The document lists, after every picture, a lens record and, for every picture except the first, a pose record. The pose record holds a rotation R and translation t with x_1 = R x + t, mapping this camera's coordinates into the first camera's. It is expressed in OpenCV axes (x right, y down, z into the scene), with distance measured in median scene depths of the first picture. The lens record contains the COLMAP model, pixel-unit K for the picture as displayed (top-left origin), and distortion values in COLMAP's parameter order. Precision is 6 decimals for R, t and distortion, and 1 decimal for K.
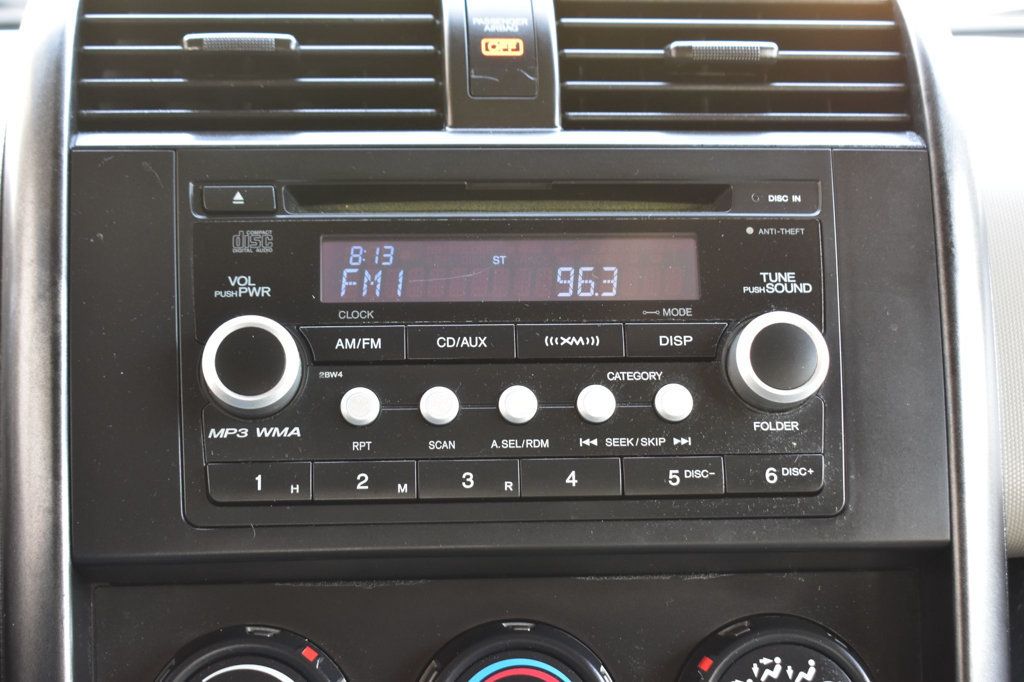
lens RADIAL K [[1795.2, 0, 512.9], [0, 1795.2, 339.1], [0, 0, 1]] dist [-0.027850, 0.000000]
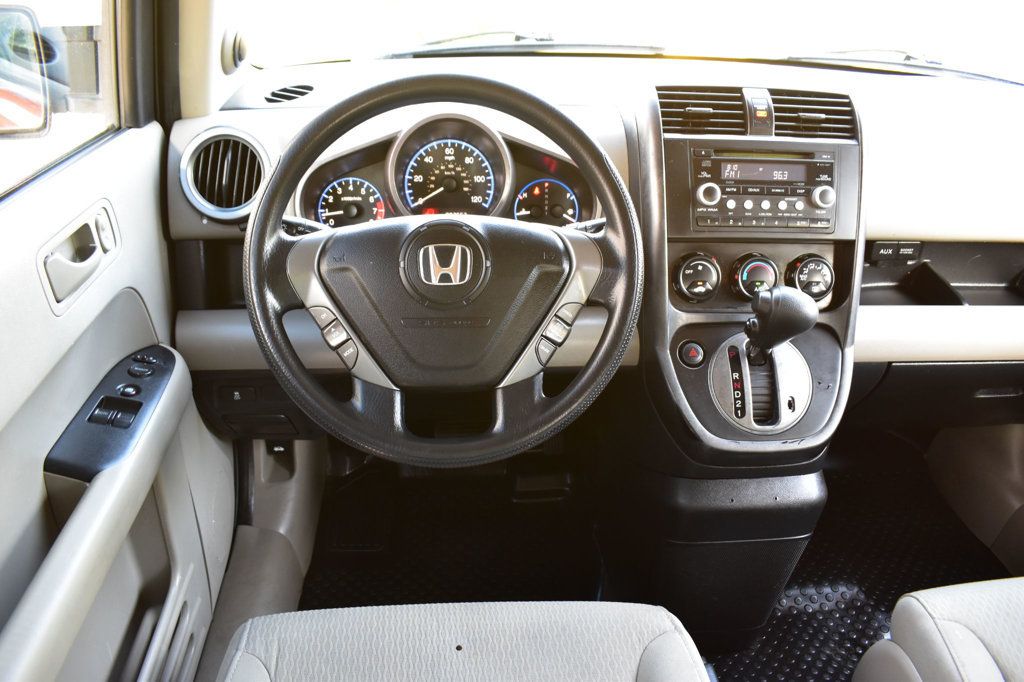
lens RADIAL K [[798.3, 0, 509.5], [0, 798.3, 348.3], [0, 0, 1]] dist [-0.105436, 0.030295]
pose [[0.999487, 0.024624, 0.020488, -0.640008], [-0.029882, 0.947161, 0.319363, -0.222710], [-0.011542, -0.319812, 0.947411, -0.902596]]
